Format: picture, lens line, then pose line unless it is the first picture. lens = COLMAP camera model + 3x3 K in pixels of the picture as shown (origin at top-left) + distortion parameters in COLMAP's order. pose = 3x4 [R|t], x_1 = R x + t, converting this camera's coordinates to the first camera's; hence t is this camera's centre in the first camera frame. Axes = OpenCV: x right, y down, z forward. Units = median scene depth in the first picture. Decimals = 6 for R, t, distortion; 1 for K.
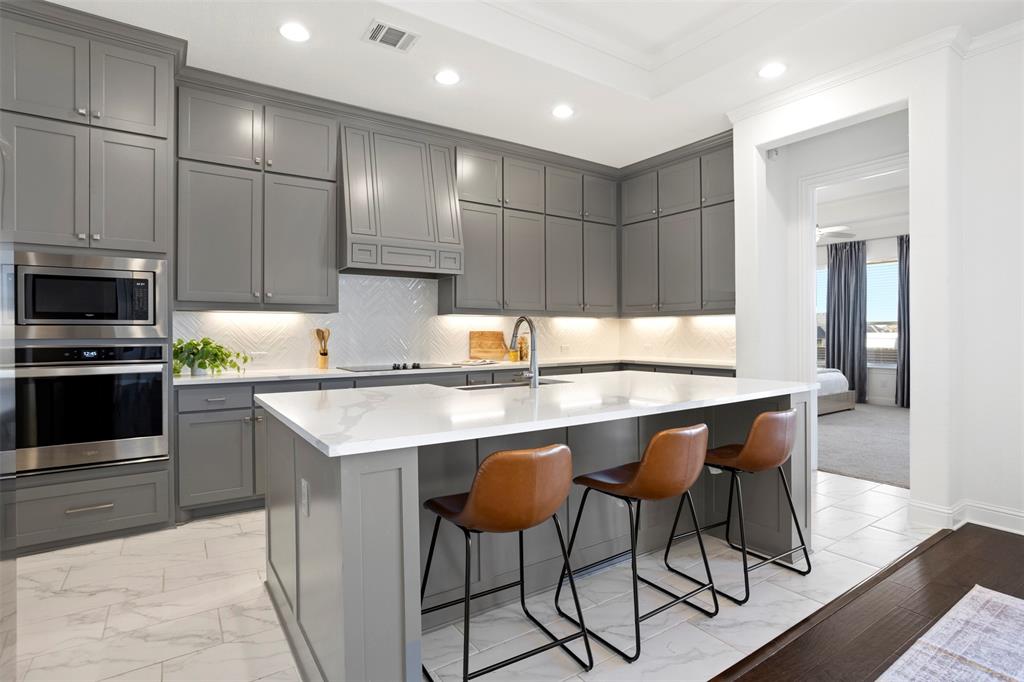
lens RADIAL K [[521.4, 0, 513.5], [0, 521.4, 335.2], [0, 0, 1]] dist [0.037906, 0.000077]
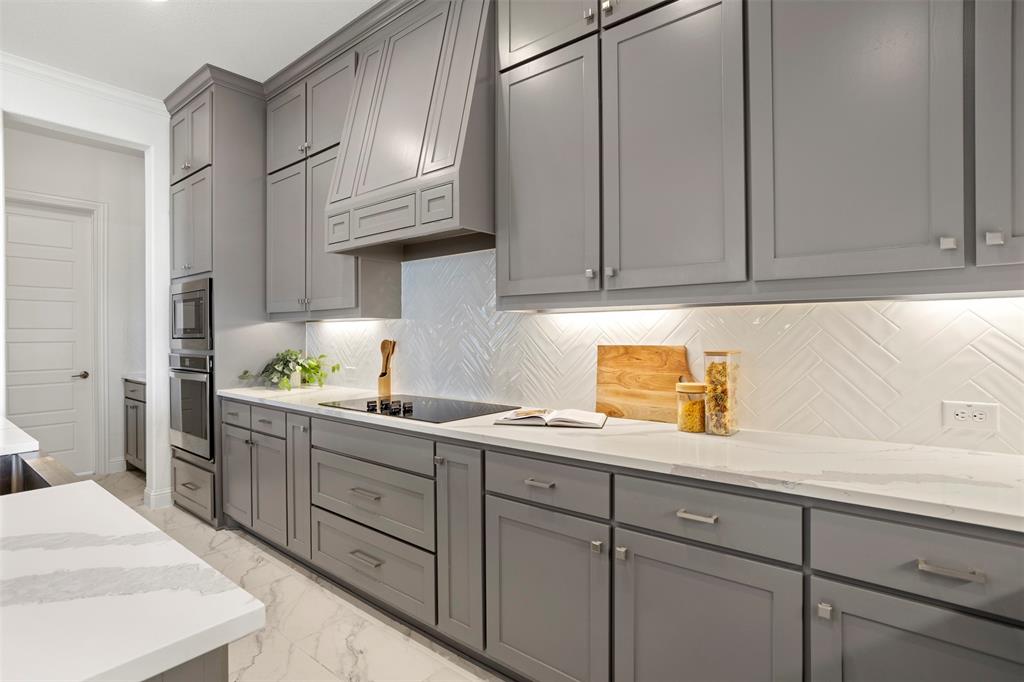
lens RADIAL K [[507.8, 0, 512.0], [0, 507.8, 341.0], [0, 0, 1]] dist [-0.017468, 0.000216]
pose [[0.294020, 0.007254, -0.955772, 0.361913], [-0.003833, 0.999972, 0.006410, -0.016028], [0.955792, 0.001779, 0.294040, 0.943241]]
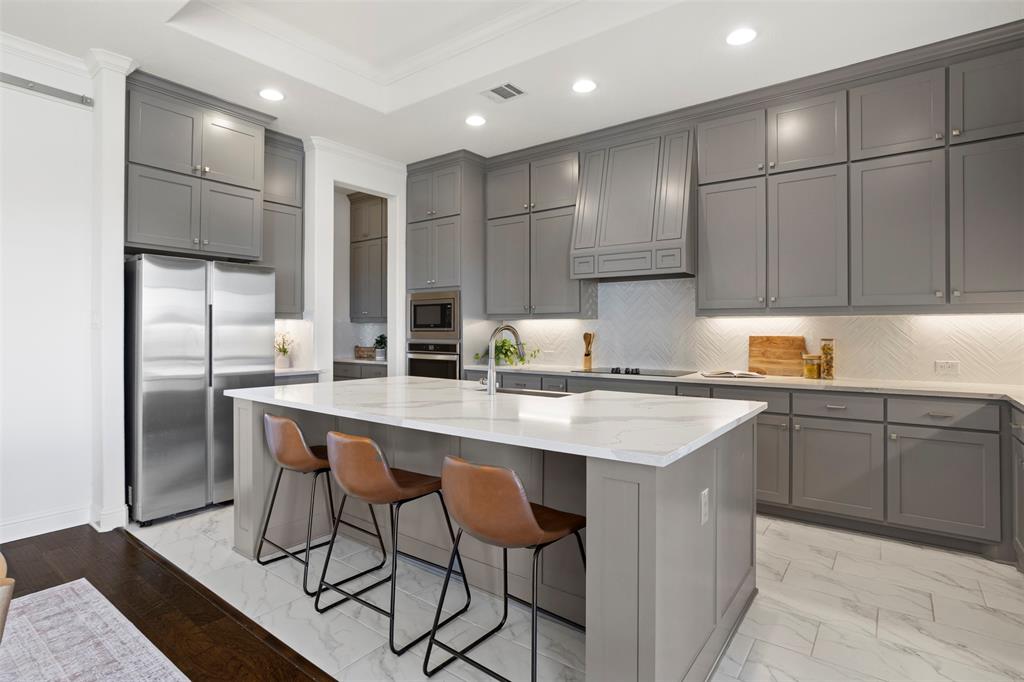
lens RADIAL K [[522.2, 0, 515.8], [0, 522.2, 335.9], [0, 0, 1]] dist [-0.002651, 0.000347]
pose [[0.345901, 0.005293, -0.938256, 0.648193], [-0.010181, 0.999946, 0.001888, -0.006629], [0.938216, 0.008900, 0.345936, 0.445894]]
